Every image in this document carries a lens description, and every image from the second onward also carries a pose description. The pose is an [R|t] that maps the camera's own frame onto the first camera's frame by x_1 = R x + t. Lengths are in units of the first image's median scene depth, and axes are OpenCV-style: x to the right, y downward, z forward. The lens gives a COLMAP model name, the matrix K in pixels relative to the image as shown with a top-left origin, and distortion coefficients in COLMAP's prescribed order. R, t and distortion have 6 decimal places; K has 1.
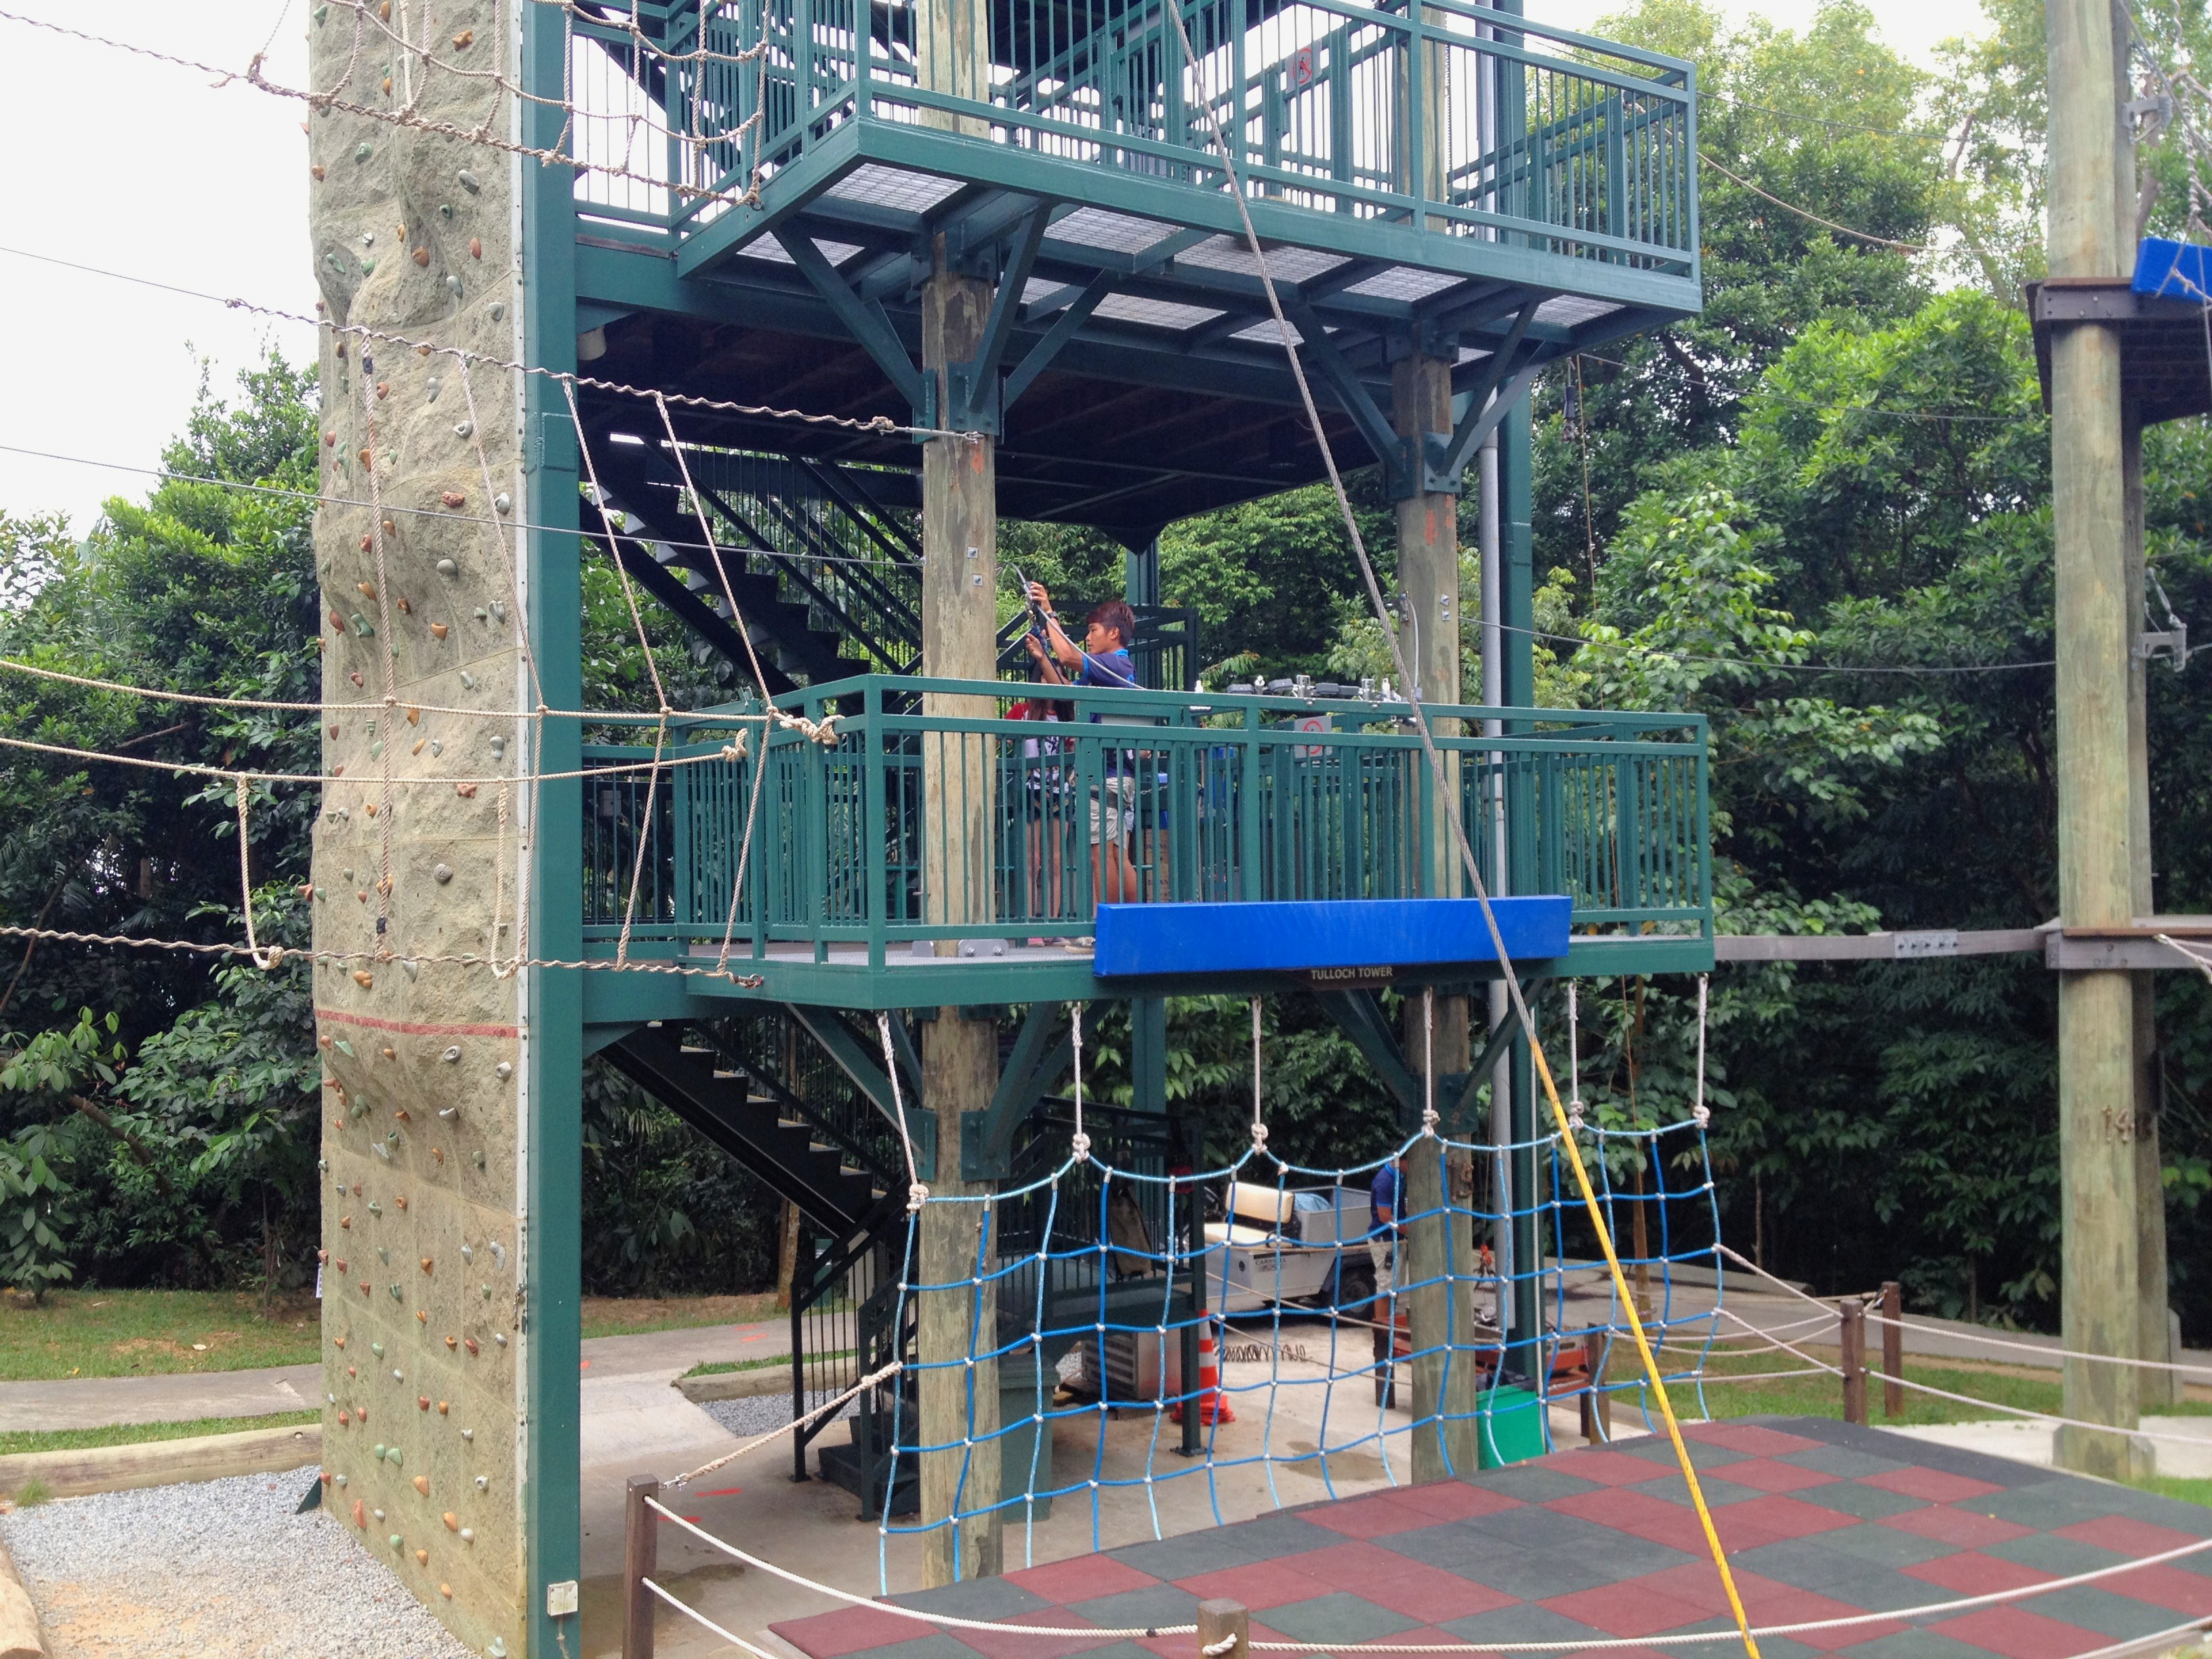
lens RADIAL K [[2100.8, 0, 1106.0], [0, 2100.8, 829.5], [0, 0, 1]] dist [0.146142, -0.296105]
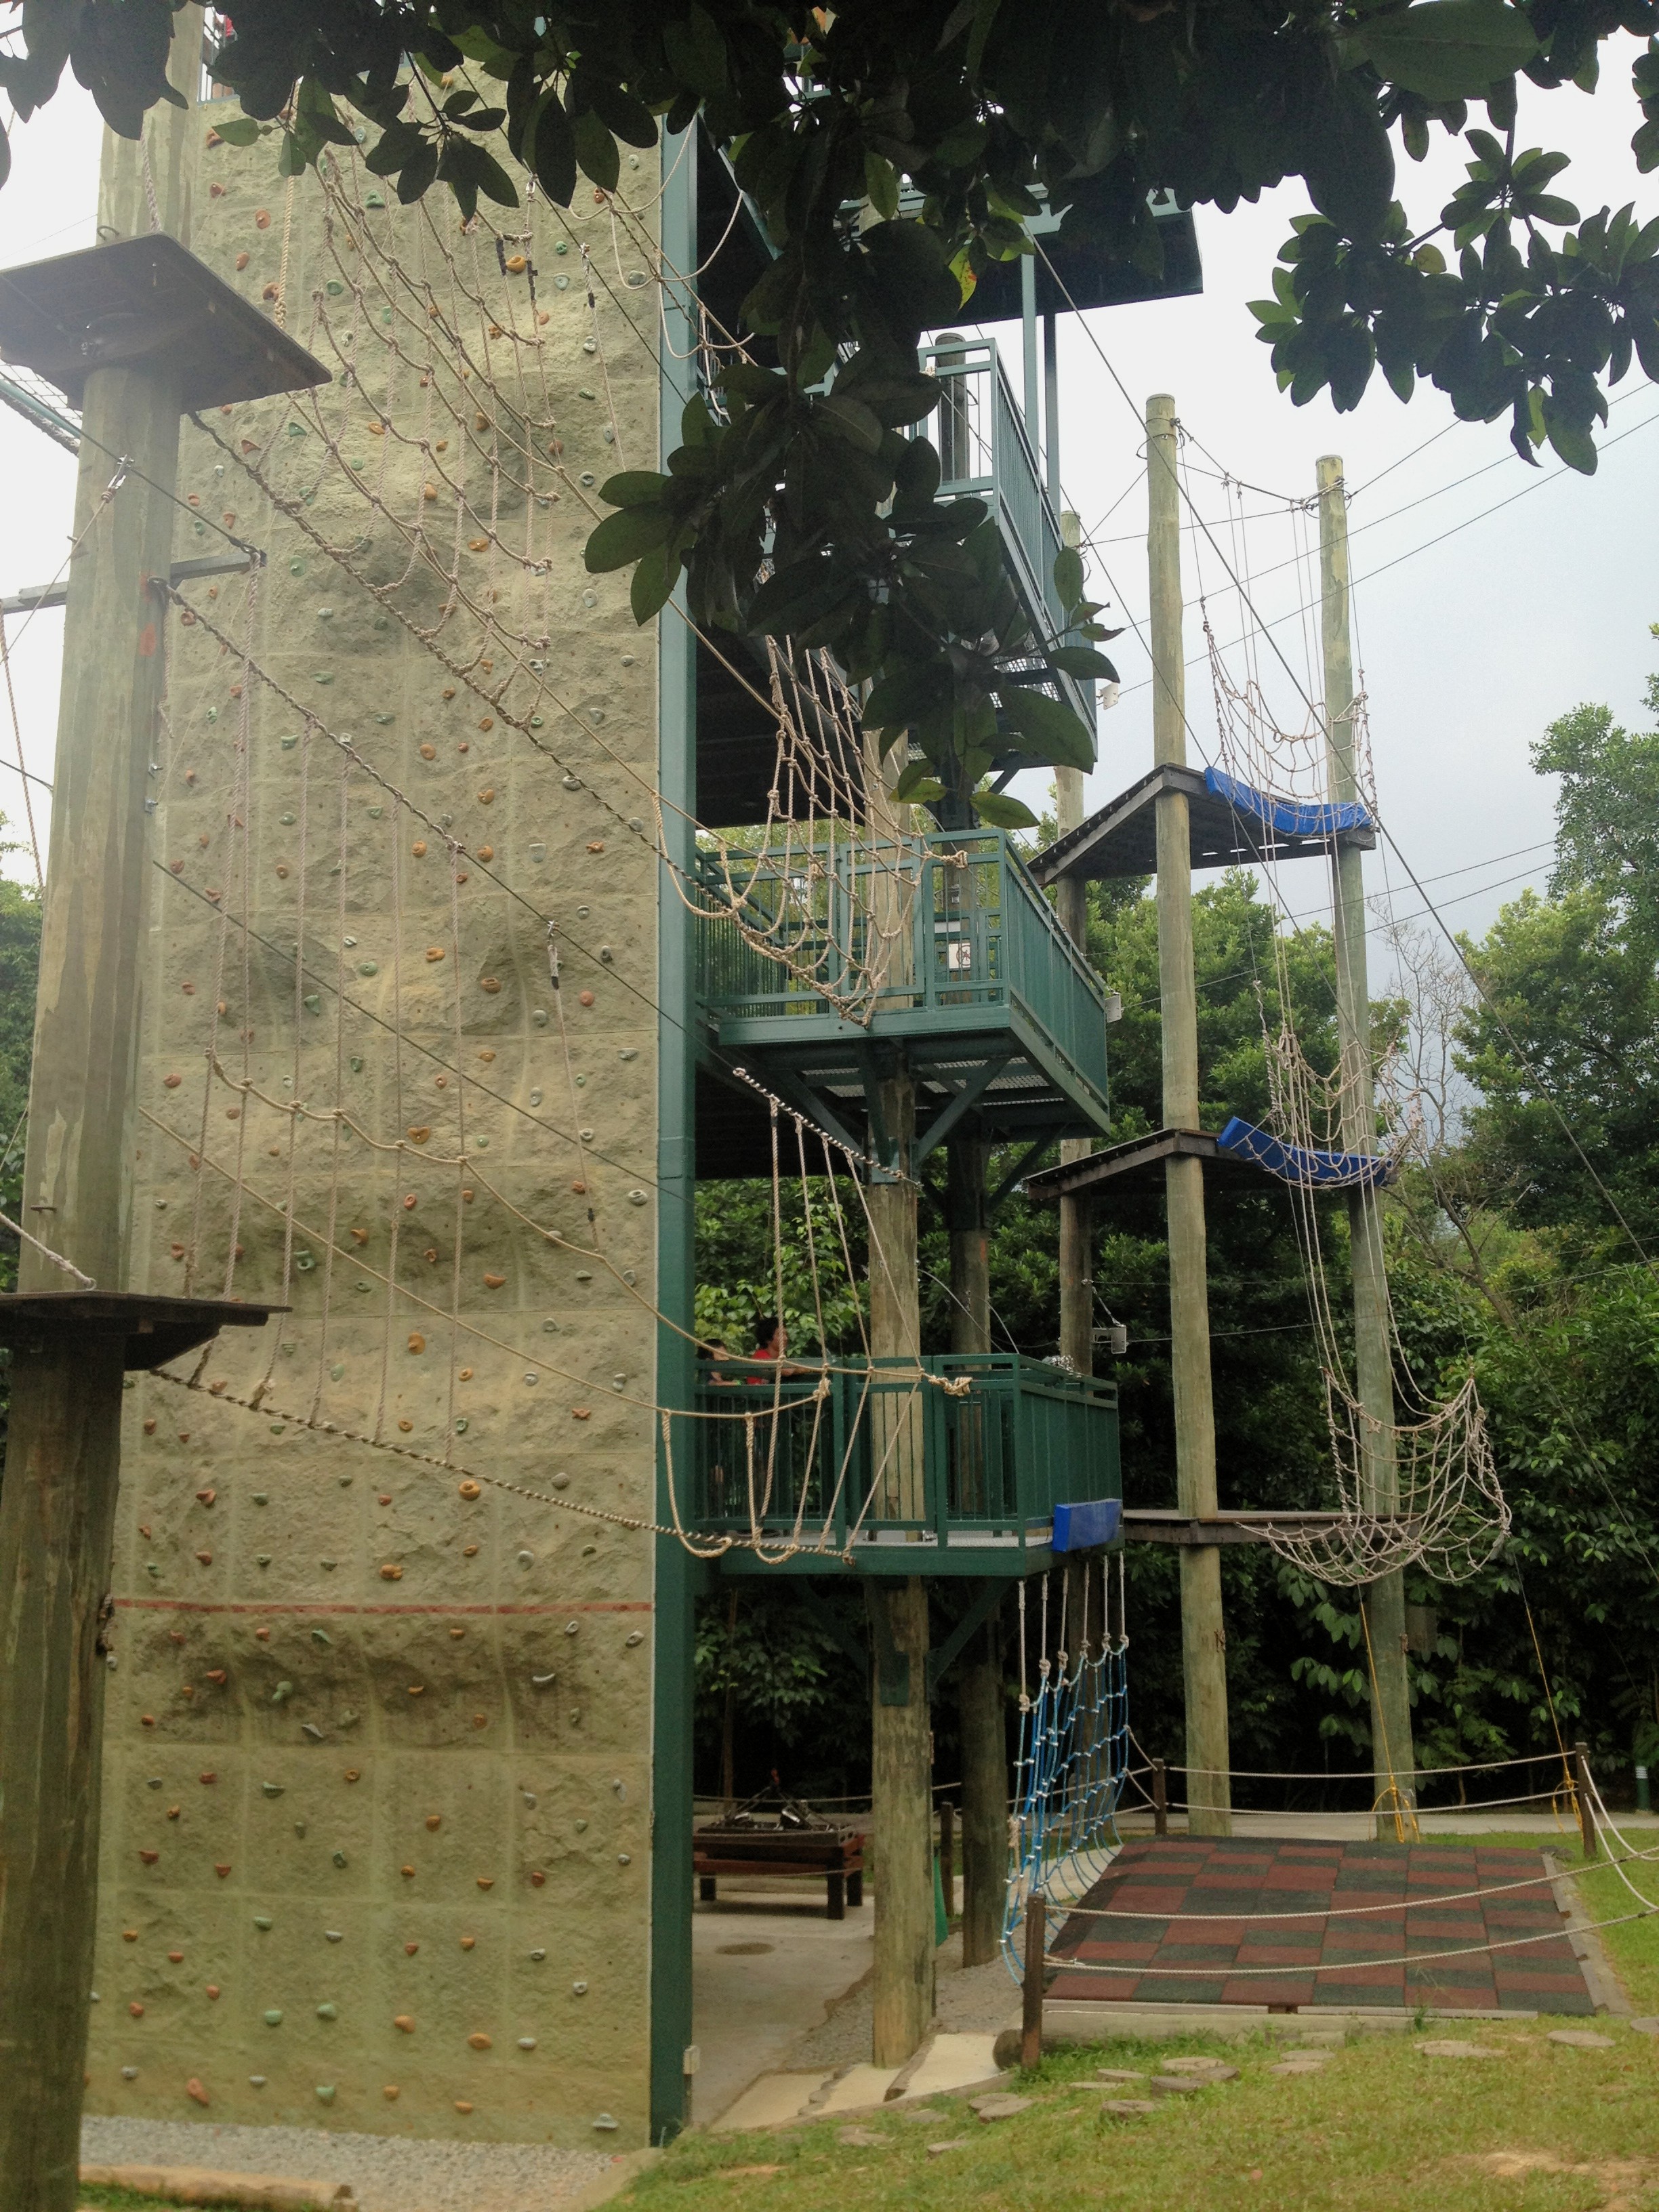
lens RADIAL K [[2122.2, 0, 829.5], [0, 2122.2, 1106.0], [0, 0, 1]] dist [0.189885, -0.311449]
pose [[0.733578, 0.122469, 0.668479, -0.672117], [-0.024383, 0.987738, -0.154203, -0.004395], [-0.679167, 0.096820, 0.727570, -0.036891]]
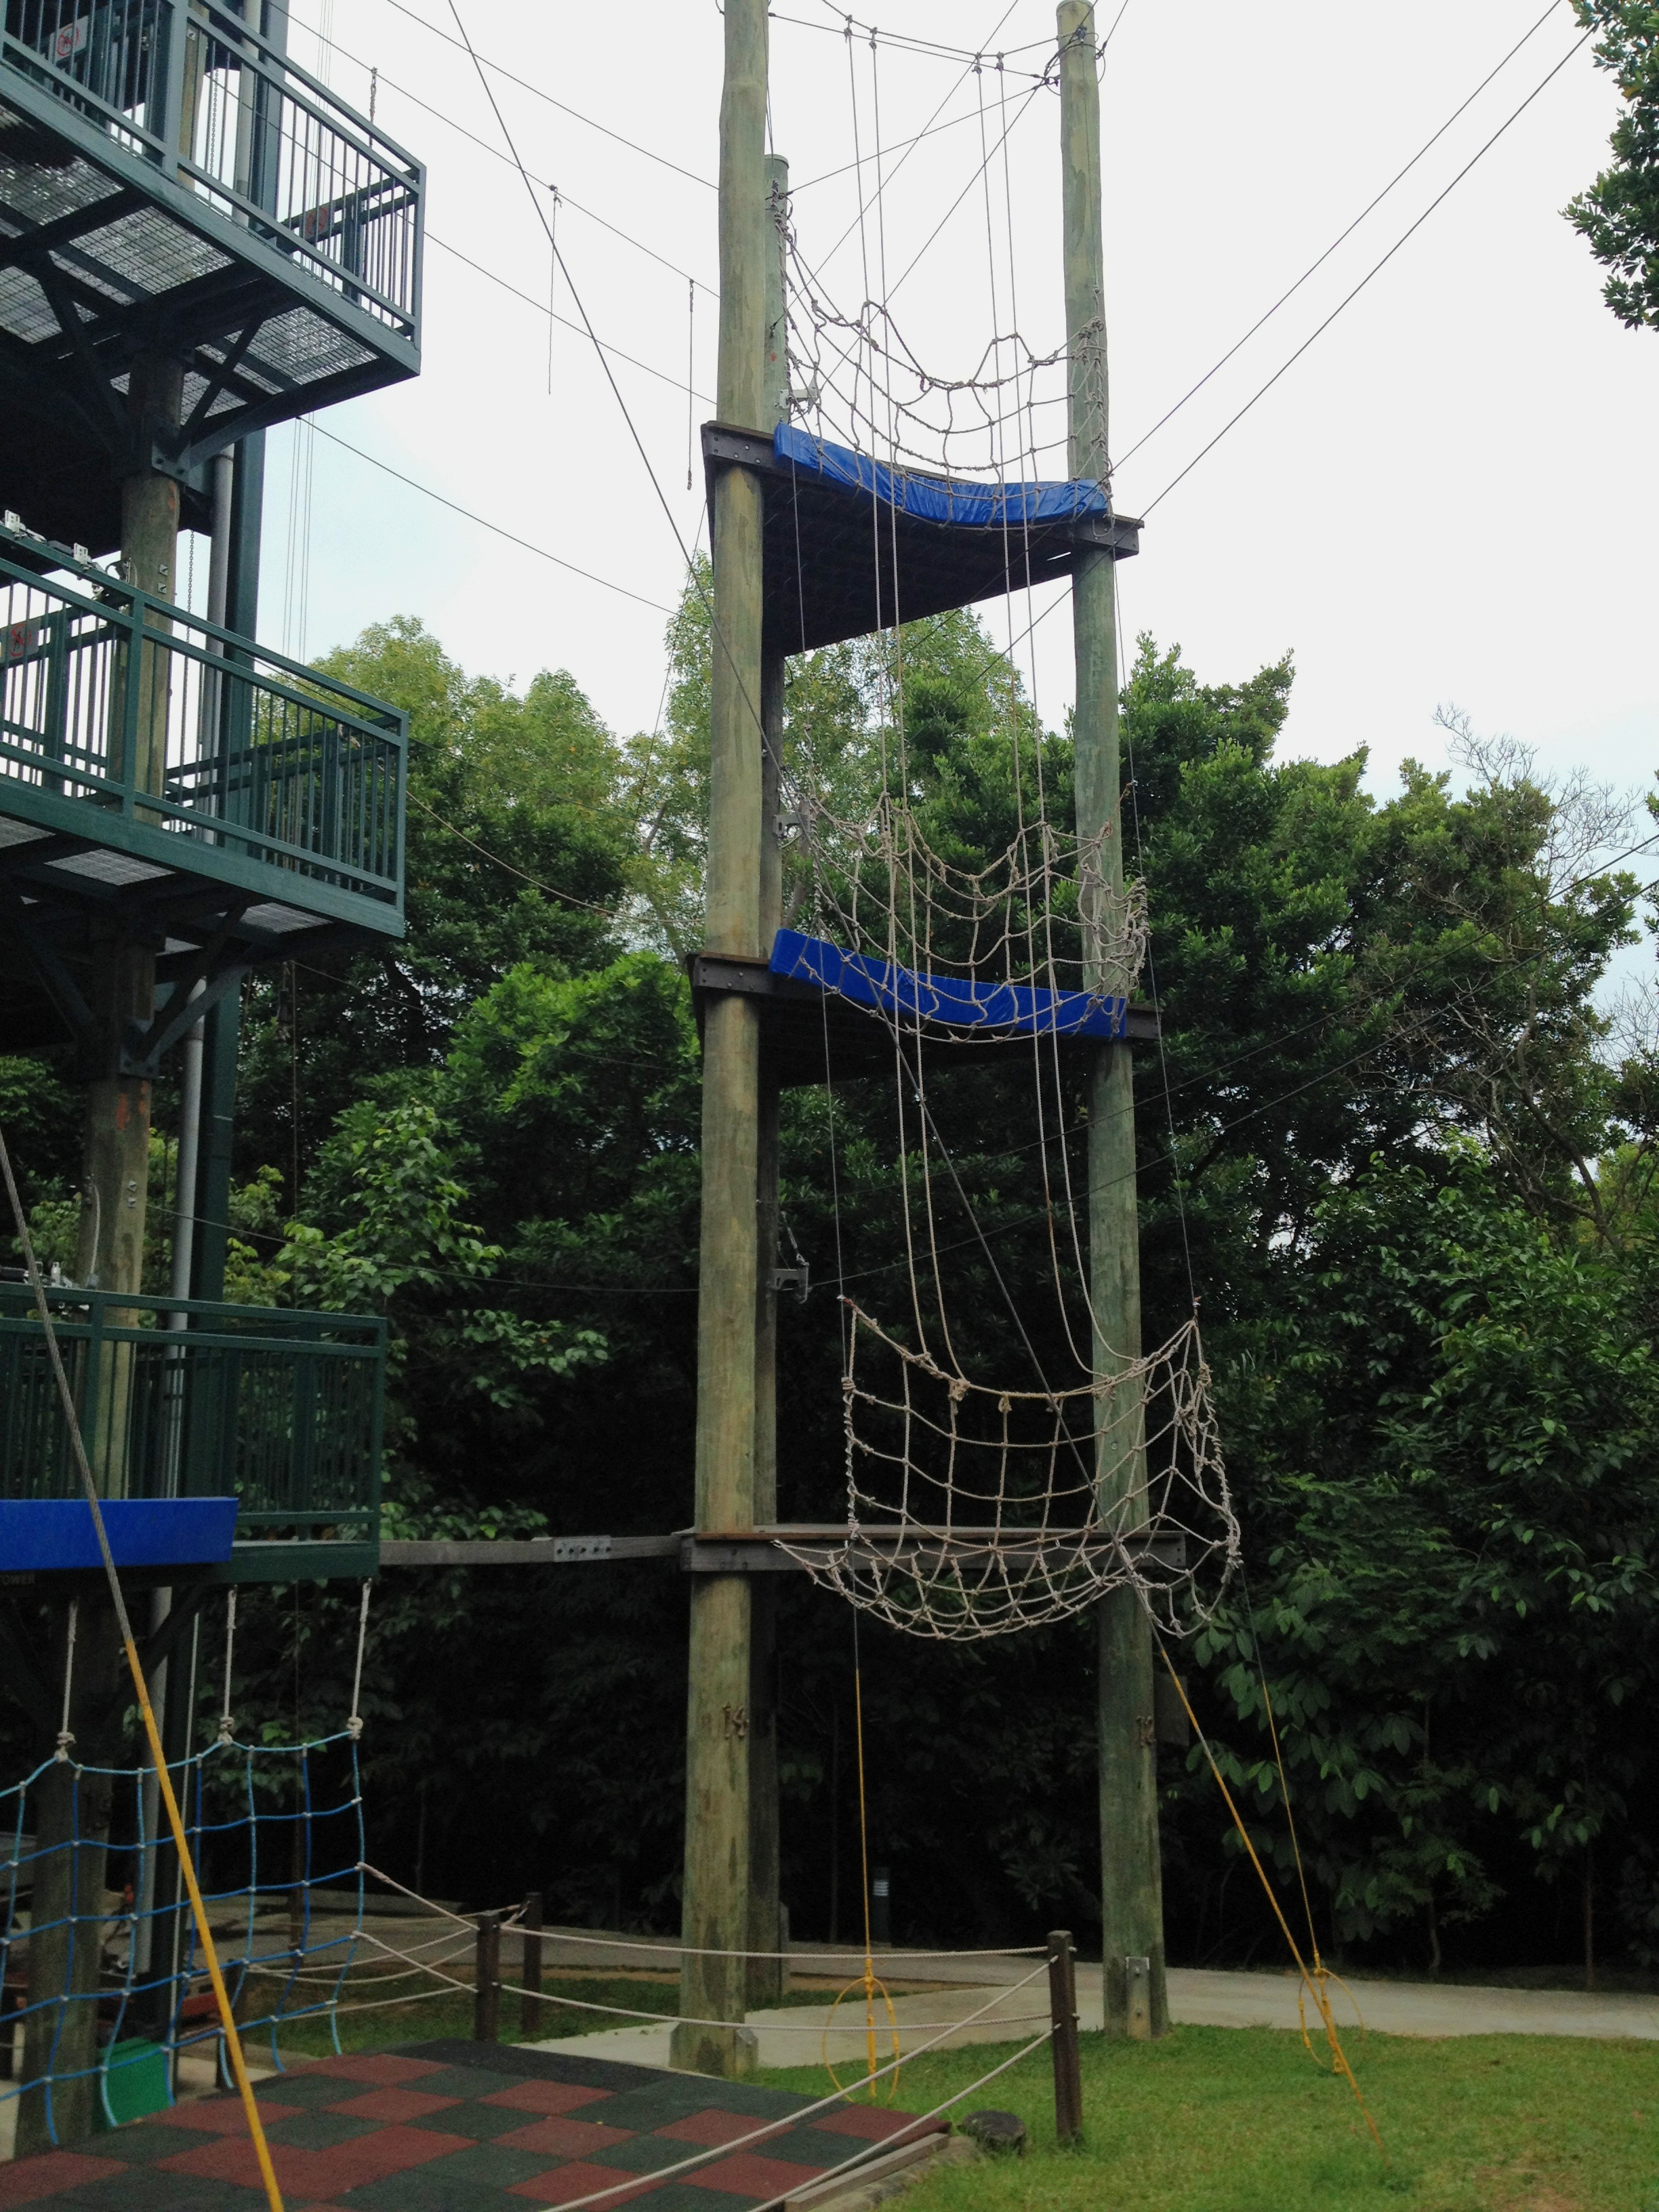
lens RADIAL K [[2100.8, 0, 829.5], [0, 2100.8, 1106.0], [0, 0, 1]] dist [0.146142, -0.296105]
pose [[0.893941, 0.098987, 0.437116, 0.012425], [-0.030347, 0.986435, -0.161321, 0.002457], [-0.447155, 0.130947, 0.884819, -0.011608]]
